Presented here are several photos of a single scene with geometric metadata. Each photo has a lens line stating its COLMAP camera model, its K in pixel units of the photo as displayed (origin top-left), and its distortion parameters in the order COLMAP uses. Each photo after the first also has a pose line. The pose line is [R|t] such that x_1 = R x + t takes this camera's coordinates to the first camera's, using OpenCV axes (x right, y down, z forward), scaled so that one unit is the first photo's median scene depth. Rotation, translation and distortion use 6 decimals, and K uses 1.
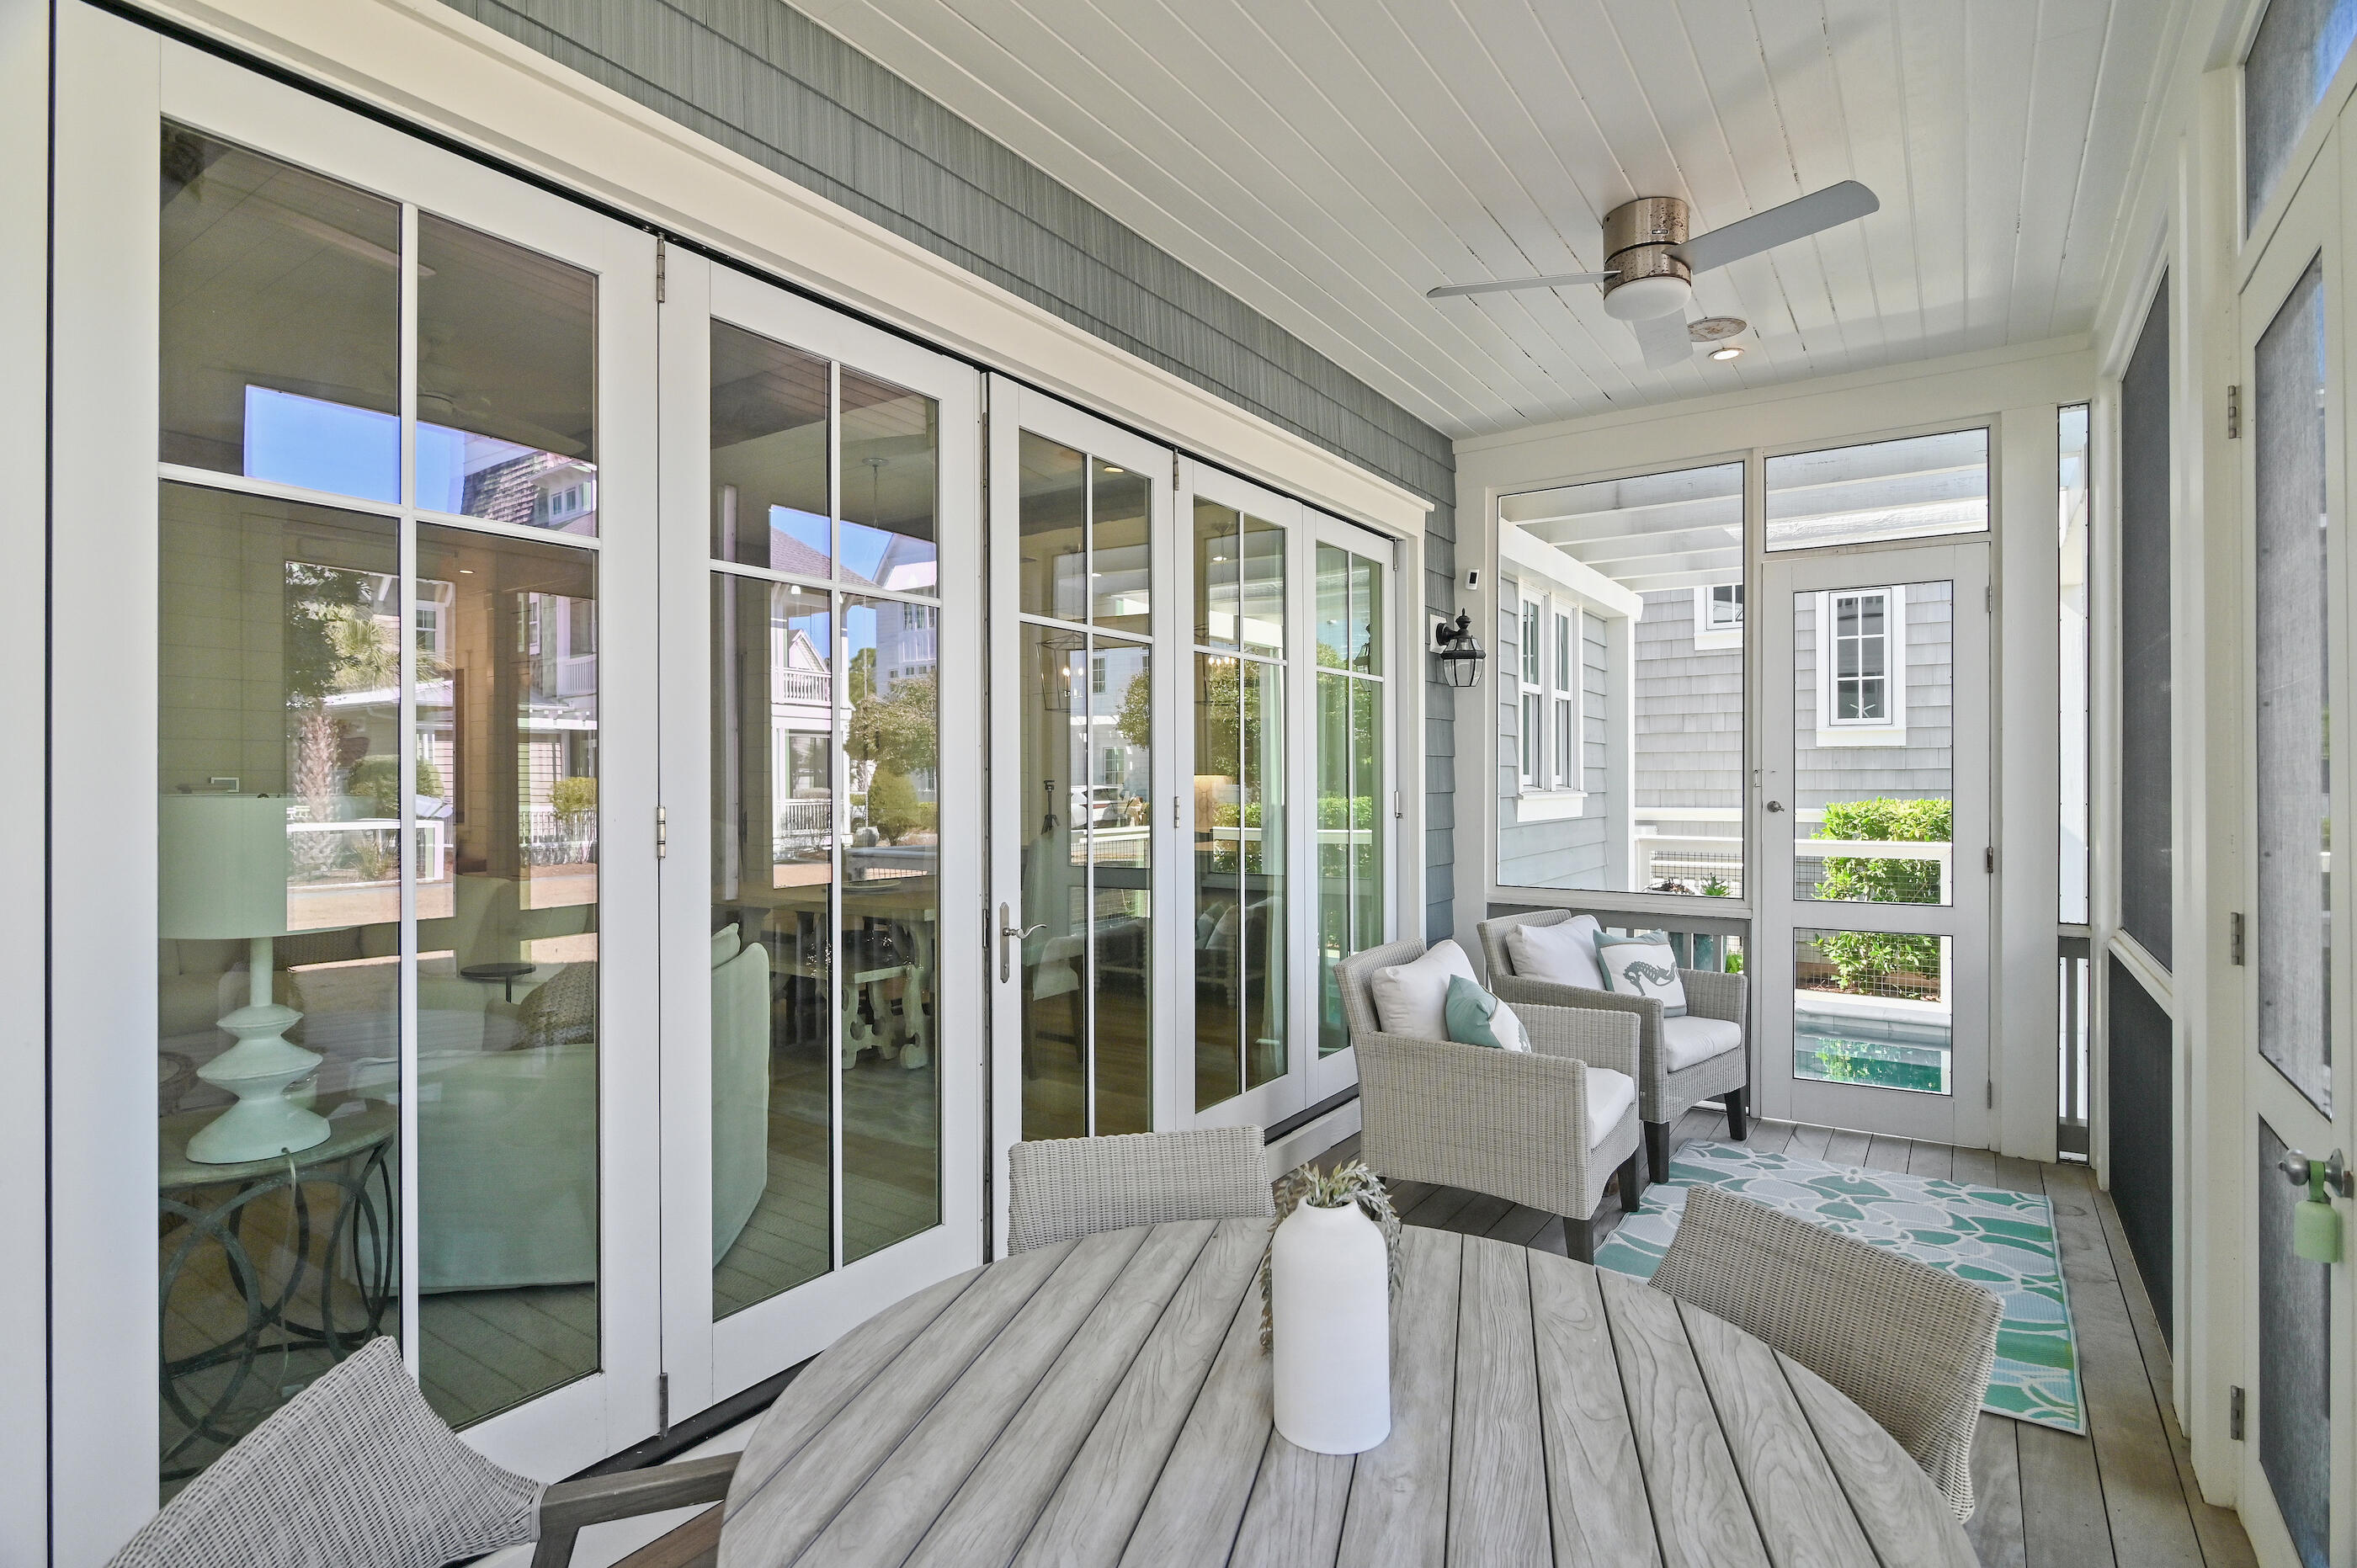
lens RADIAL K [[1153.4, 0, 1178.5], [0, 1153.4, 784.0], [0, 0, 1]] dist [0.015696, -0.000254]
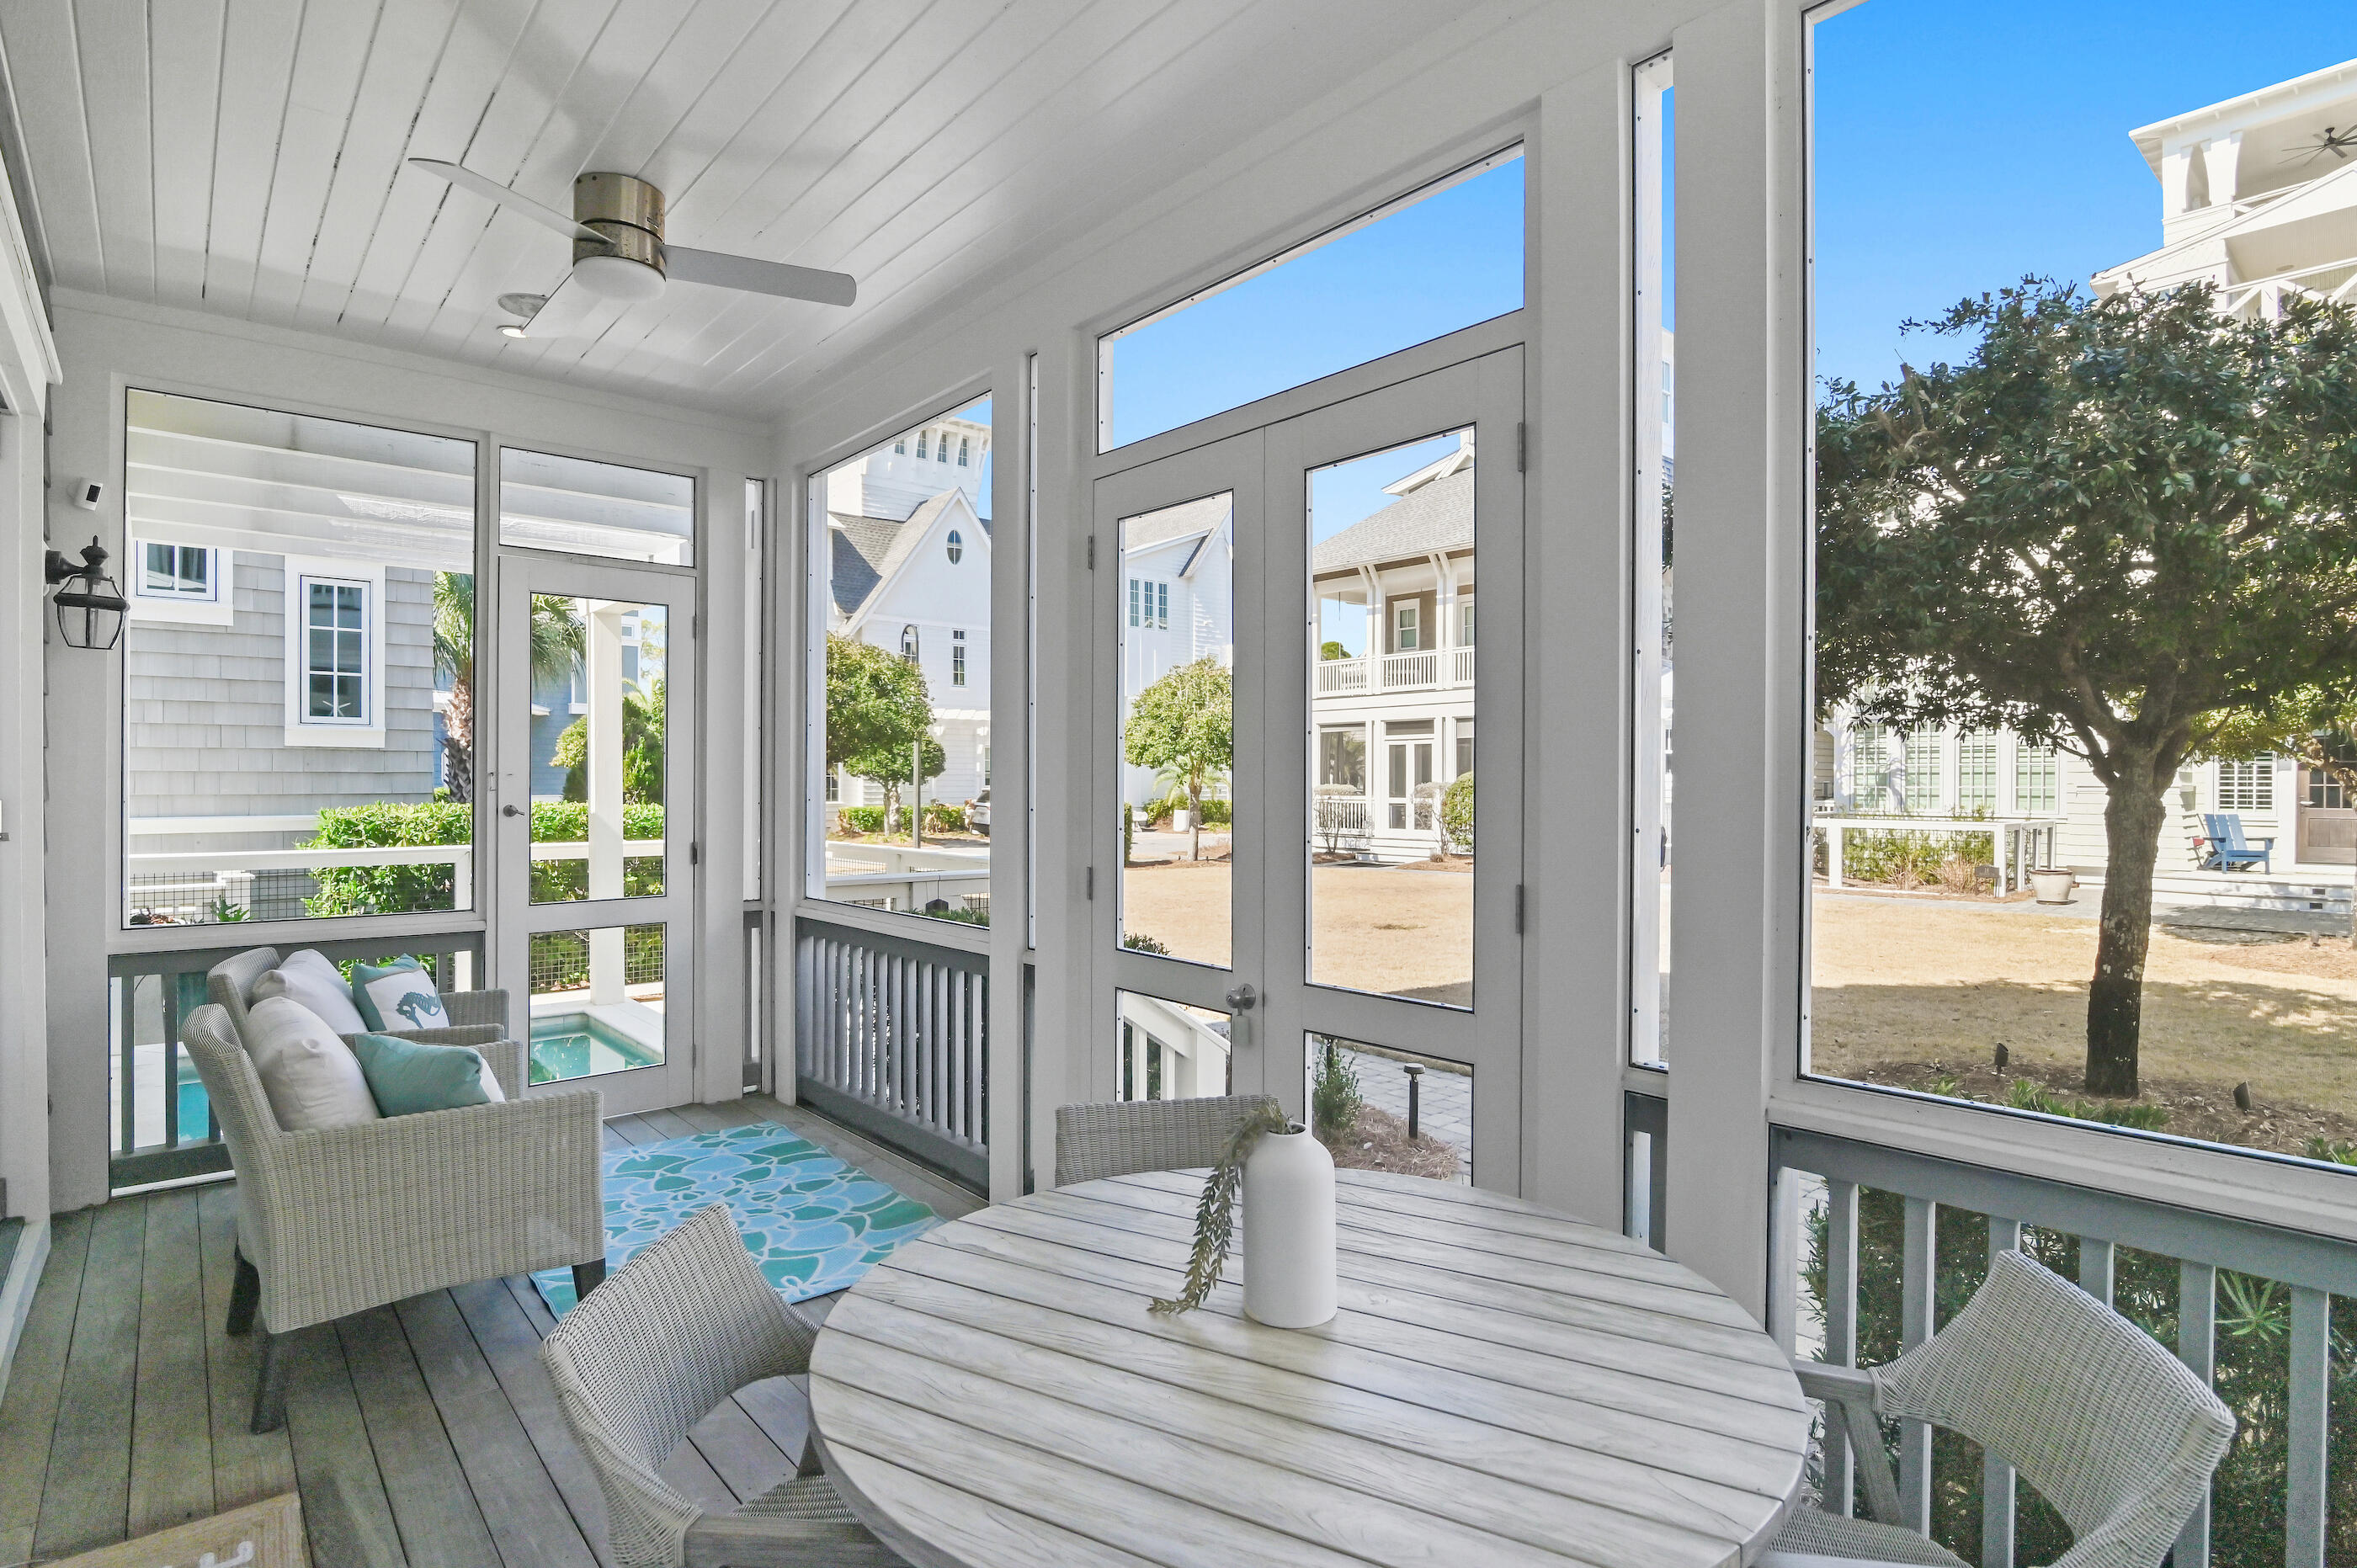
lens RADIAL K [[1198.9, 0, 1171.7], [0, 1198.9, 797.7], [0, 0, 1]] dist [-0.028694, -0.000195]
pose [[0.270929, -0.008722, 0.962560, -0.288302], [0.000866, 0.999961, 0.008818, 0.000678], [-0.962599, -0.001556, 0.270926, 0.204296]]
